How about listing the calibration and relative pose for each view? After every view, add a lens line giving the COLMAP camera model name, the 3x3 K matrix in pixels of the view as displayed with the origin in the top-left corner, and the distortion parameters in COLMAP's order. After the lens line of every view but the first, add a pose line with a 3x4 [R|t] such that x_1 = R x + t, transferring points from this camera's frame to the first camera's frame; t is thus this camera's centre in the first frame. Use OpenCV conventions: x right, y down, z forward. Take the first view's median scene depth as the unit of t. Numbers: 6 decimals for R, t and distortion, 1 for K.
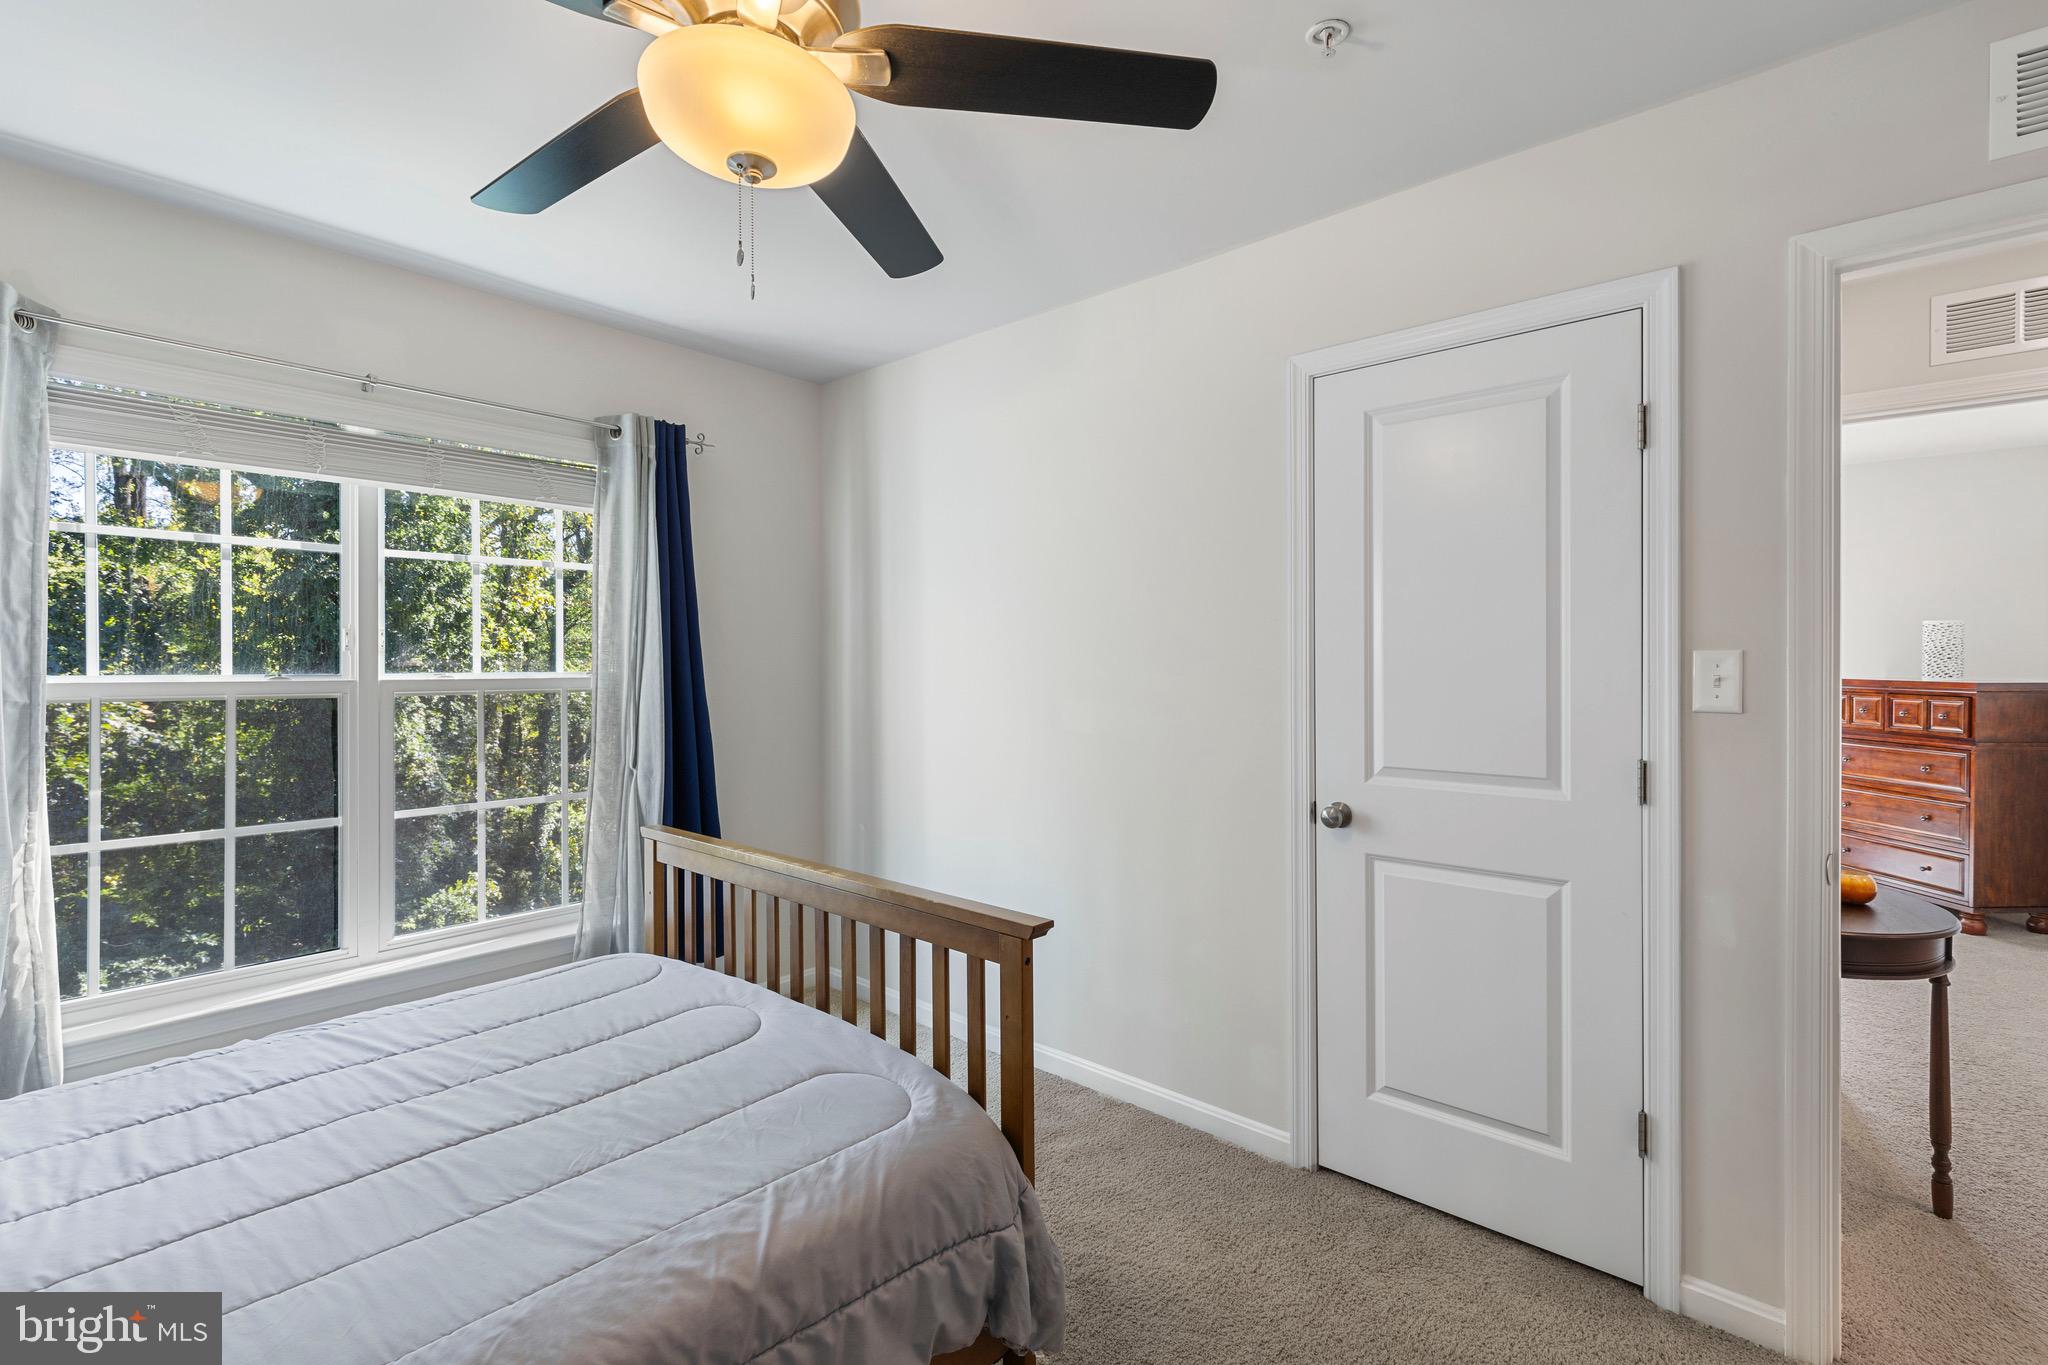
lens RADIAL K [[923.1, 0, 1021.9], [0, 923.1, 675.1], [0, 0, 1]] dist [0.005138, -0.001641]
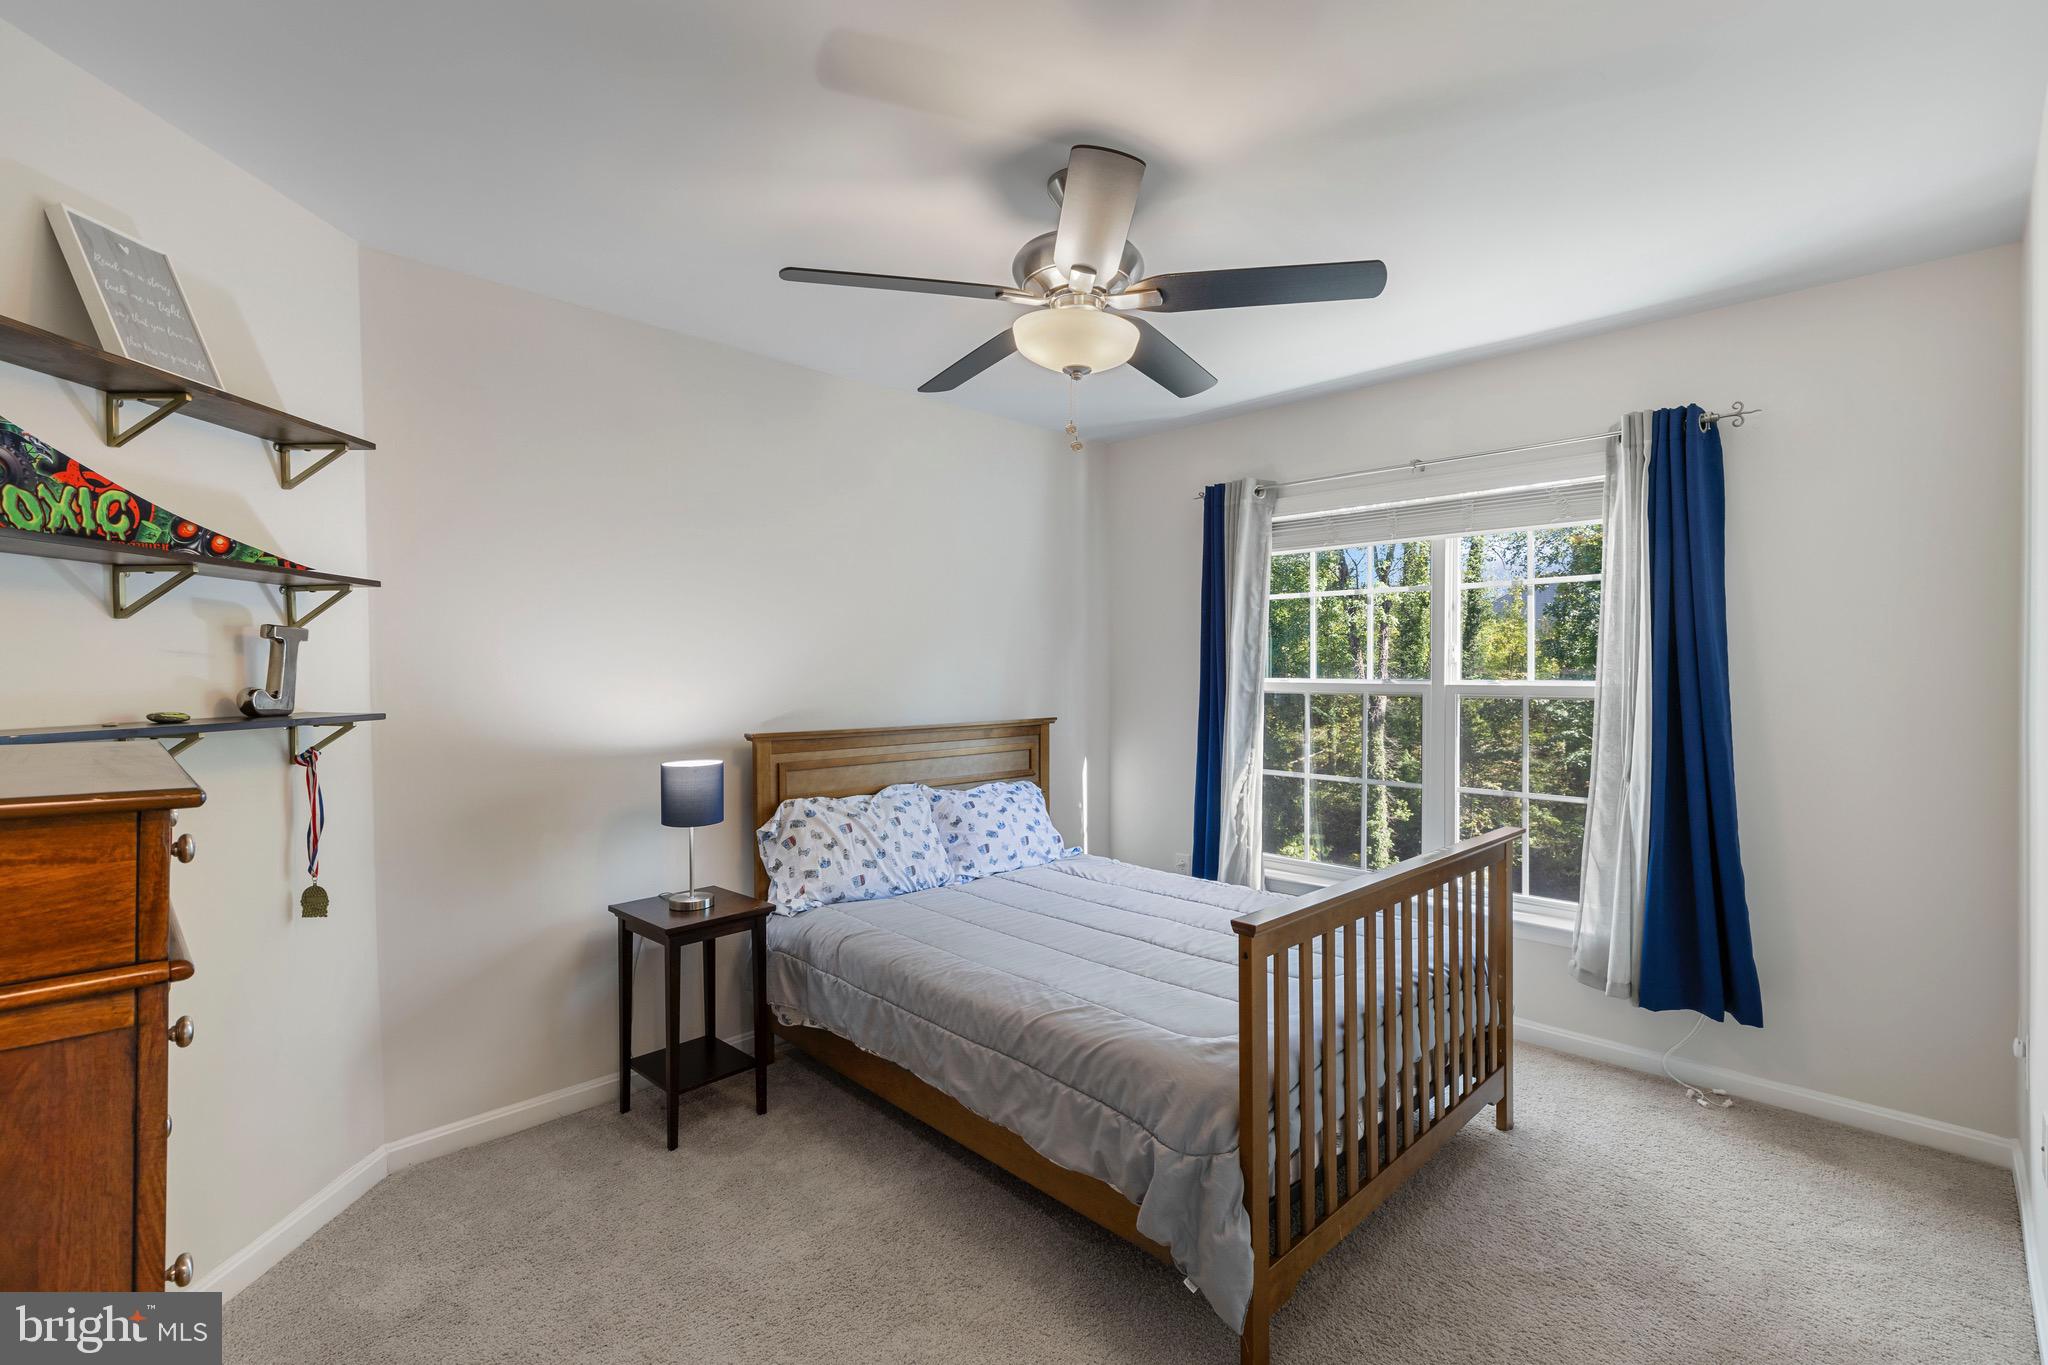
lens RADIAL K [[923.1, 0, 1036.5], [0, 923.1, 680.4], [0, 0, 1]] dist [0.005138, -0.001641]
pose [[-0.051450, 0.011520, -0.998609, 0.798415], [-0.013638, 0.999832, 0.012237, -0.011111], [0.998582, 0.014249, -0.051285, 0.599393]]
